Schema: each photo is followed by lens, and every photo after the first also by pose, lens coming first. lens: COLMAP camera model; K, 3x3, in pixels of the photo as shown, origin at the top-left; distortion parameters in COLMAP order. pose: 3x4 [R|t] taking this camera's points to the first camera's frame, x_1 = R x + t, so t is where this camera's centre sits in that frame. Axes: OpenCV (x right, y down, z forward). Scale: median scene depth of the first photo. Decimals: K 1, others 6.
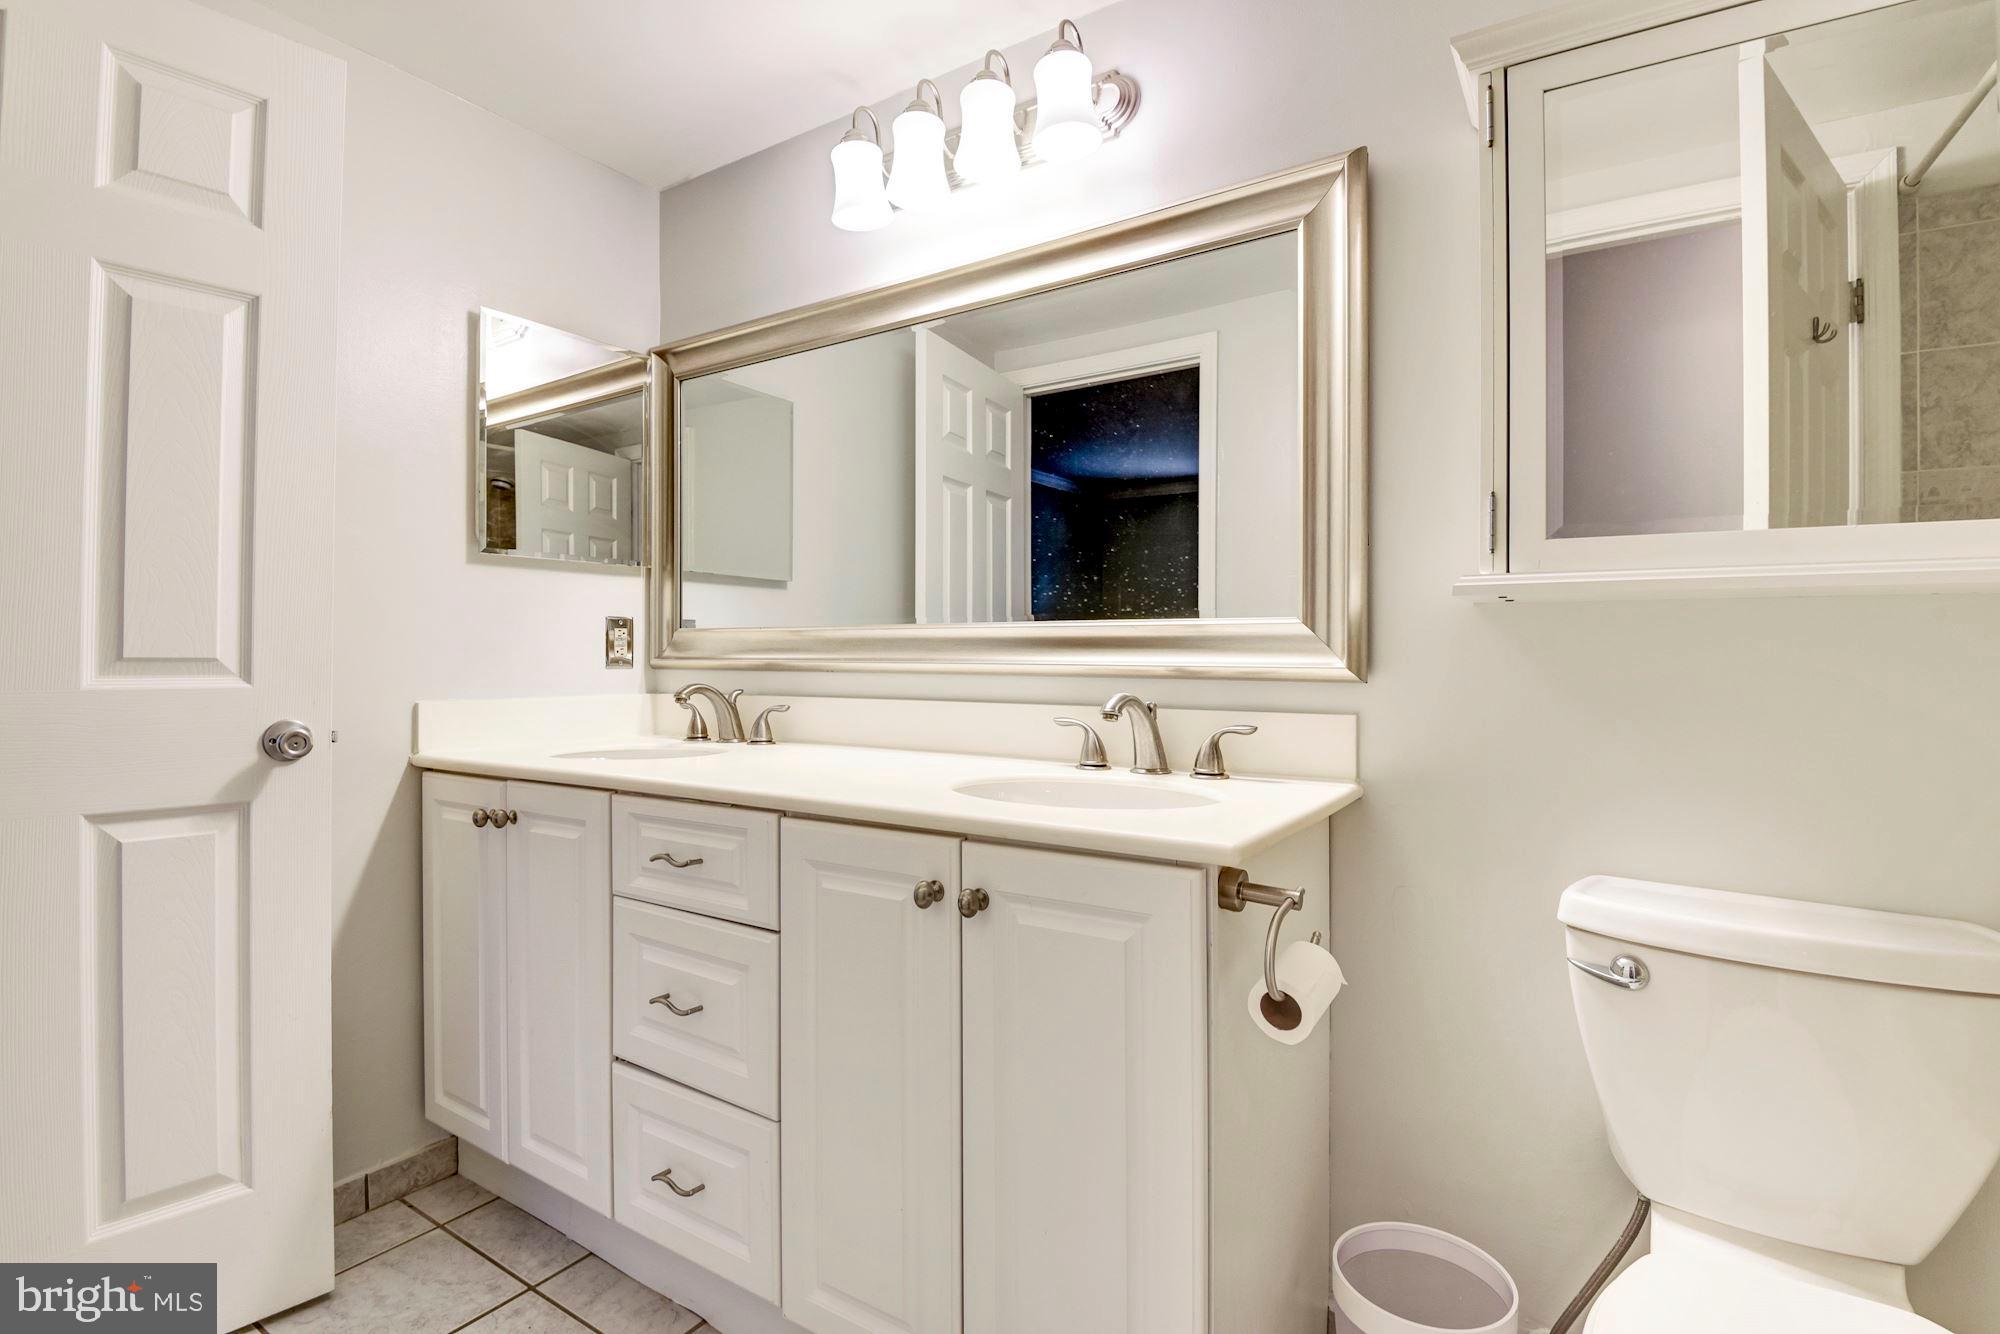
lens RADIAL K [[908.0, 0, 1035.1], [0, 908.0, 670.0], [0, 0, 1]] dist [0.018048, 0.000058]
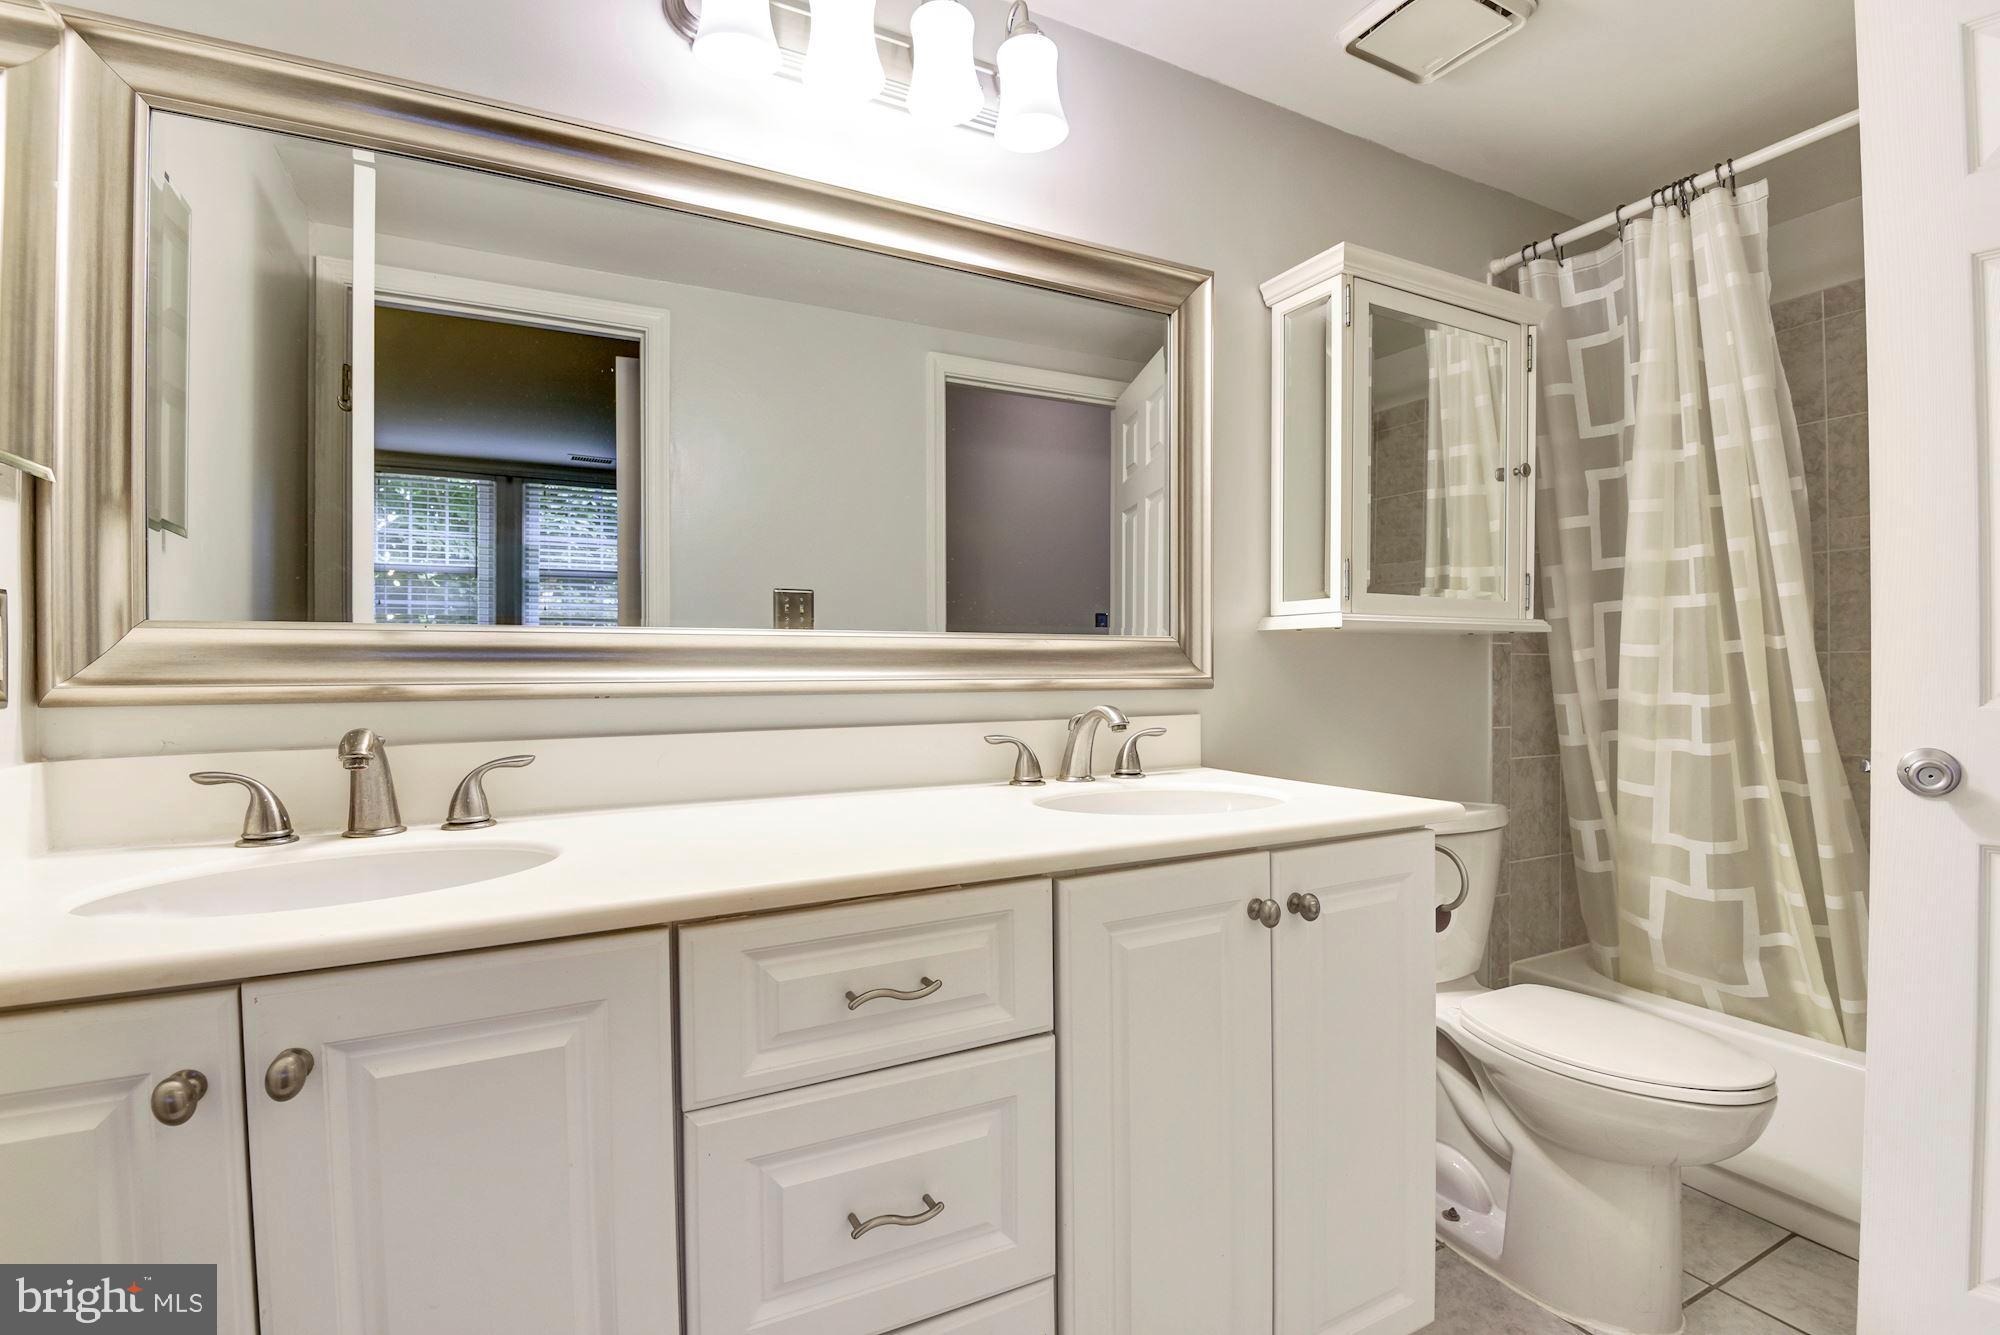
lens RADIAL K [[955.7, 0, 1020.6], [0, 955.7, 654.6], [0, 0, 1]] dist [0.000361, -0.025477]
pose [[0.500902, 0.003155, 0.865499, -0.829738], [0.024222, 0.999551, -0.017662, -0.014339], [-0.865165, 0.029811, 0.500600, 0.510485]]
